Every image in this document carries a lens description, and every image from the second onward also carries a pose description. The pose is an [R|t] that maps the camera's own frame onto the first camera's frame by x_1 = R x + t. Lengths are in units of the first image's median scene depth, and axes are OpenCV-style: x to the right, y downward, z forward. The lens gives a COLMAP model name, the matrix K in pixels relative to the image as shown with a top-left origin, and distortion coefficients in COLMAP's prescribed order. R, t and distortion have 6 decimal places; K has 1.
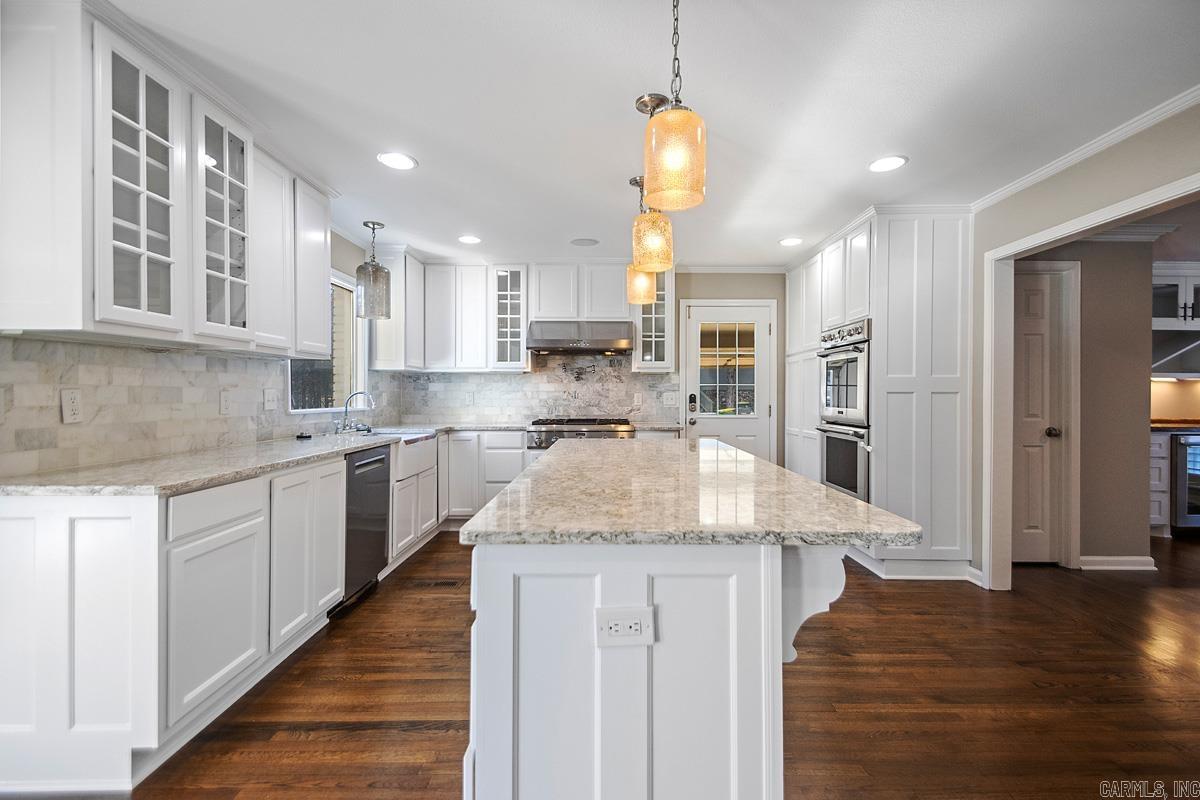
lens RADIAL K [[558.0, 0, 607.6], [0, 558.0, 405.8], [0, 0, 1]] dist [0.025003, -0.011330]
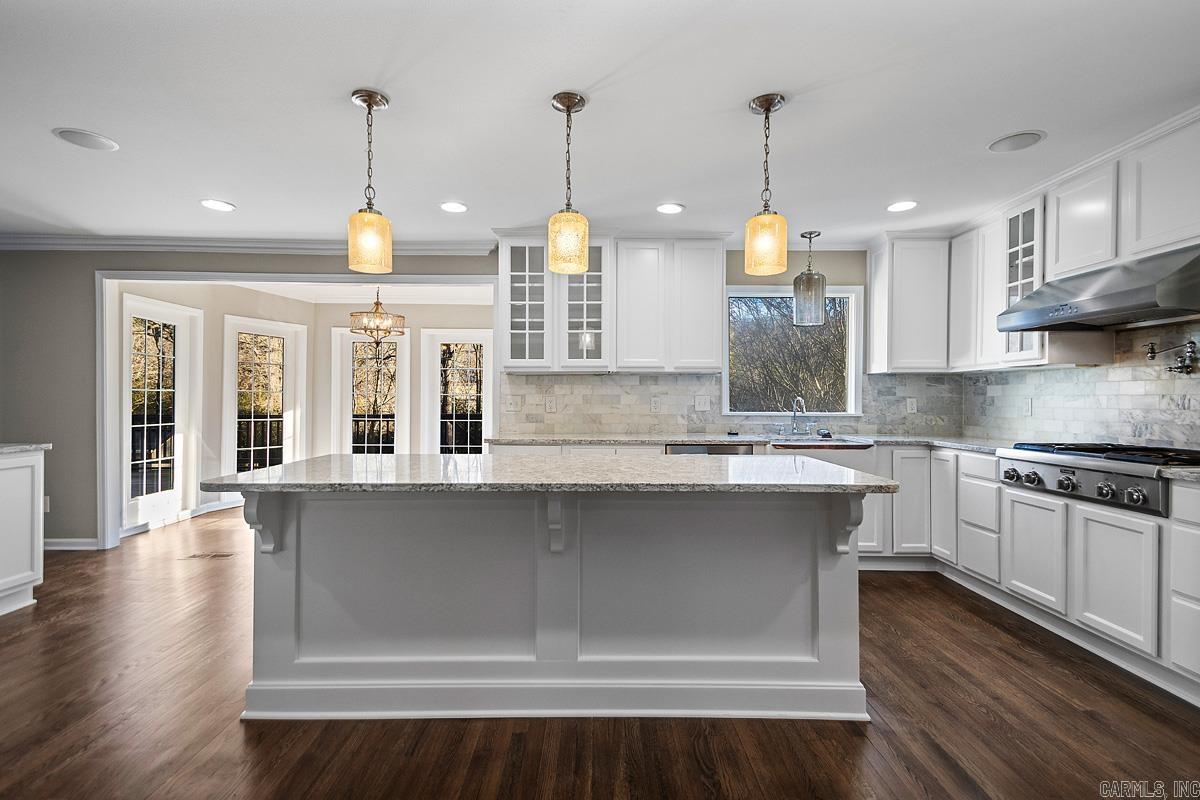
lens RADIAL K [[558.0, 0, 592.9], [0, 558.0, 401.0], [0, 0, 1]] dist [0.025003, -0.011330]
pose [[-0.014503, 0.002186, -0.999892, 0.573609], [-0.024682, 0.999692, 0.002544, -0.010339], [0.999590, 0.024717, -0.014445, 0.584366]]
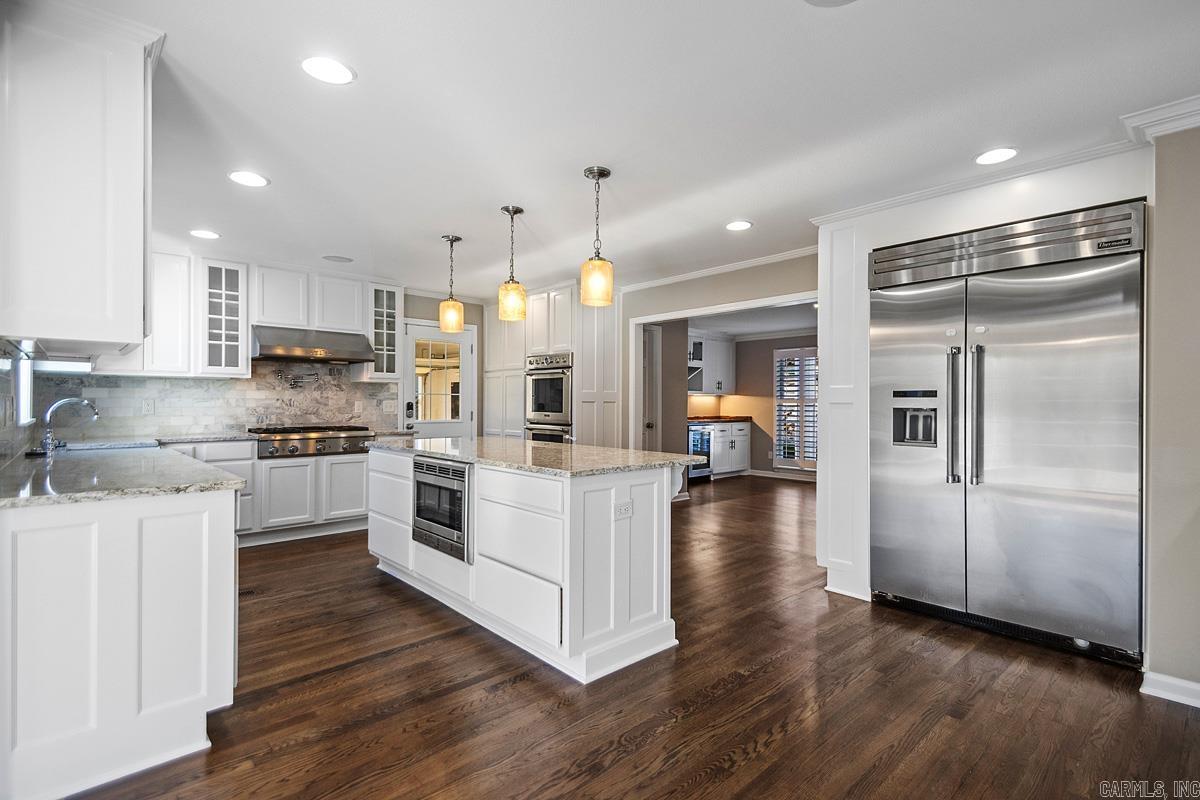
lens RADIAL K [[558.0, 0, 624.2], [0, 558.0, 415.5], [0, 0, 1]] dist [0.025003, -0.011330]
pose [[0.715502, -0.014479, 0.698460, -0.407023], [0.013470, 0.999885, 0.006929, 0.004773], [-0.698481, 0.004451, 0.715615, -0.142843]]
